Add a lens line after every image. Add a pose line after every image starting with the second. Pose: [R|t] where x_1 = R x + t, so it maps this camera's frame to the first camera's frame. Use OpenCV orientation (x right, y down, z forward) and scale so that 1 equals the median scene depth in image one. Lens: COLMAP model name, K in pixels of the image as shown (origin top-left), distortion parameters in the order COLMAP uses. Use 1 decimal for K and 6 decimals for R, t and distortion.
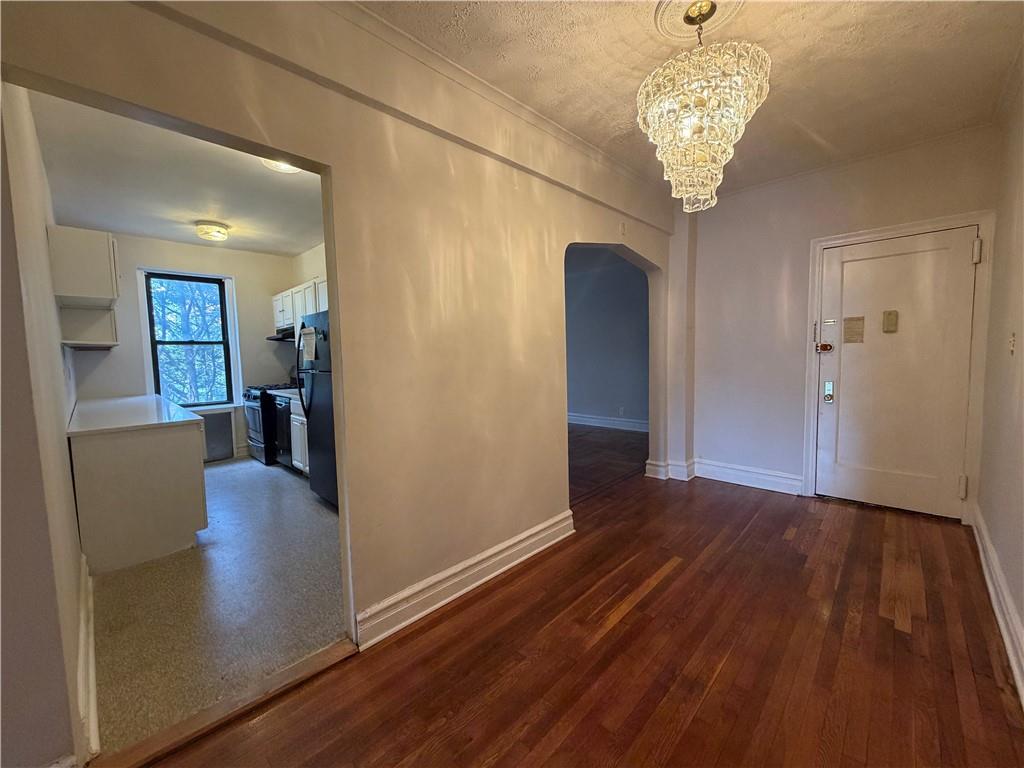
lens RADIAL K [[413.3, 0, 512.0], [0, 413.3, 384.0], [0, 0, 1]] dist [0.000612, -0.000147]
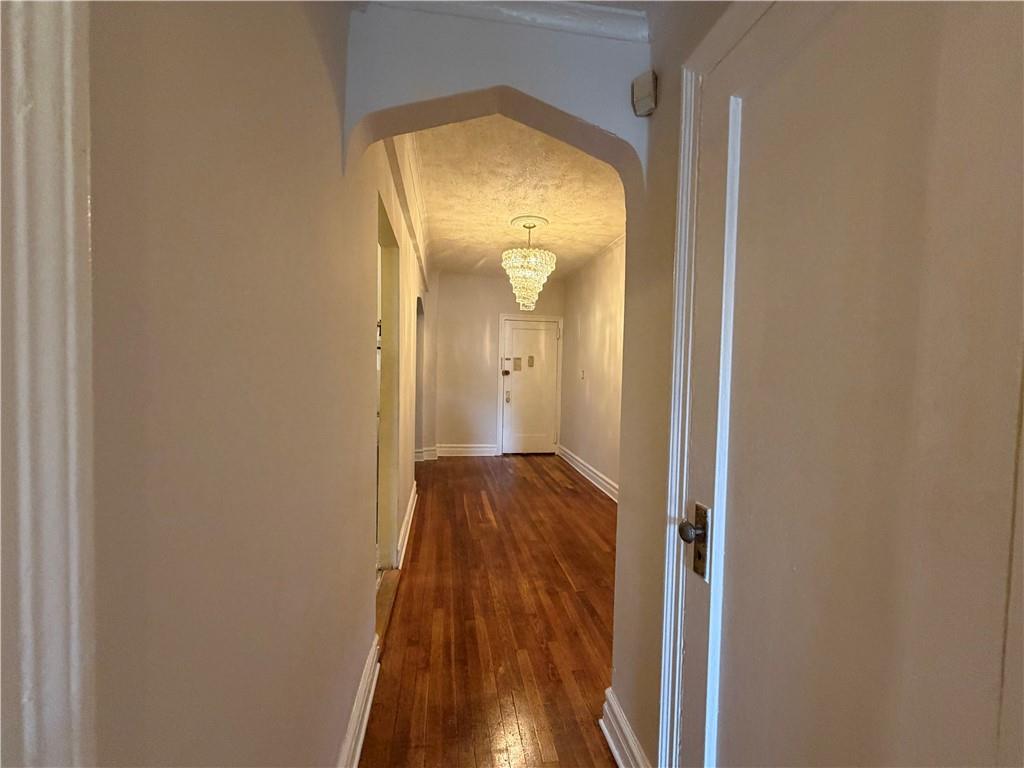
lens RADIAL K [[413.3, 0, 512.0], [0, 413.3, 384.0], [0, 0, 1]] dist [0.000612, -0.000147]
pose [[0.592626, 0.009247, 0.805425, -1.151940], [0.024131, 0.999281, -0.029228, 0.027657], [-0.805116, 0.036757, 0.591977, -0.188070]]
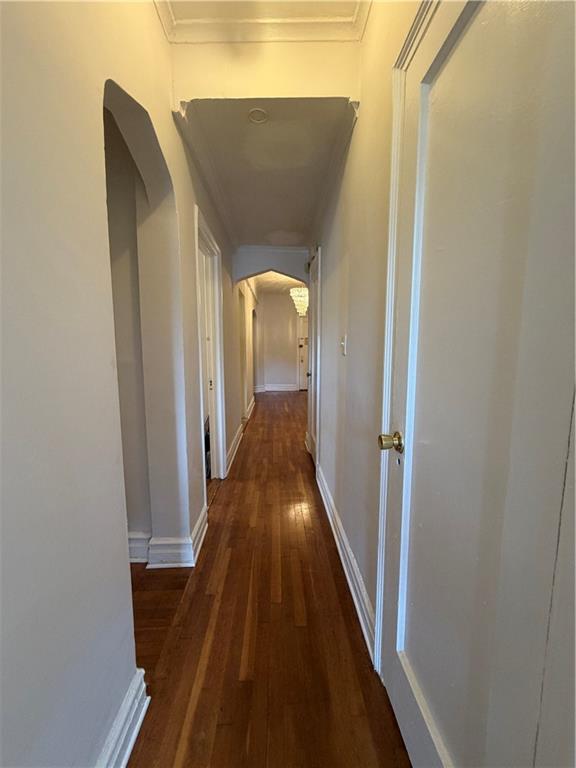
lens RADIAL K [[310.0, 0, 279.8], [0, 310.0, 381.7], [0, 0, 1]] dist [0.000612, -0.000147]
pose [[0.704469, -0.056702, 0.707466, -1.913468], [0.037508, 0.998385, 0.042669, 0.144158], [-0.708743, -0.003523, 0.705458, -1.098858]]
